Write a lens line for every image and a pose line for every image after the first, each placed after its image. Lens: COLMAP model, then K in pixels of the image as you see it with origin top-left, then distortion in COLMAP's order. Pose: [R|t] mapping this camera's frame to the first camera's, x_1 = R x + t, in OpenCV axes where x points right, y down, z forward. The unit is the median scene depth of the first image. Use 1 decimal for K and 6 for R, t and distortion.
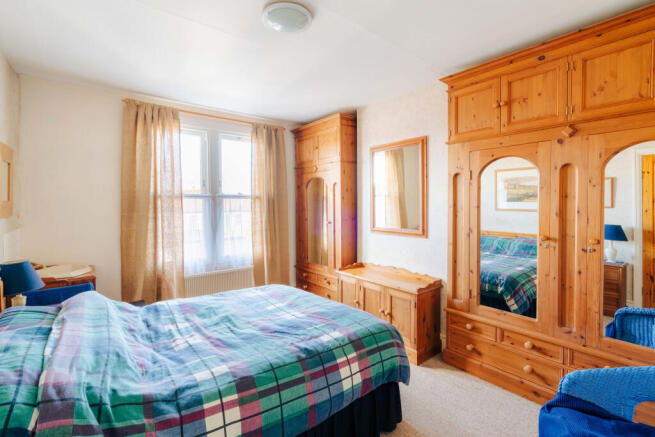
lens RADIAL K [[299.9, 0, 335.2], [0, 299.9, 207.4], [0, 0, 1]] dist [-0.007882, 0.004310]
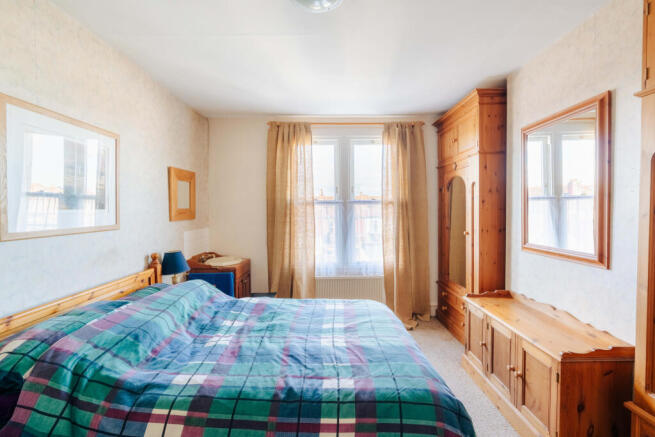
lens RADIAL K [[299.9, 0, 328.7], [0, 299.9, 217.7], [0, 0, 1]] dist [-0.007882, 0.004310]
pose [[0.782013, 0.014769, -0.623088, 0.241267], [-0.003381, 0.999805, 0.019455, -0.005550], [0.623253, -0.013108, 0.781910, 0.214485]]
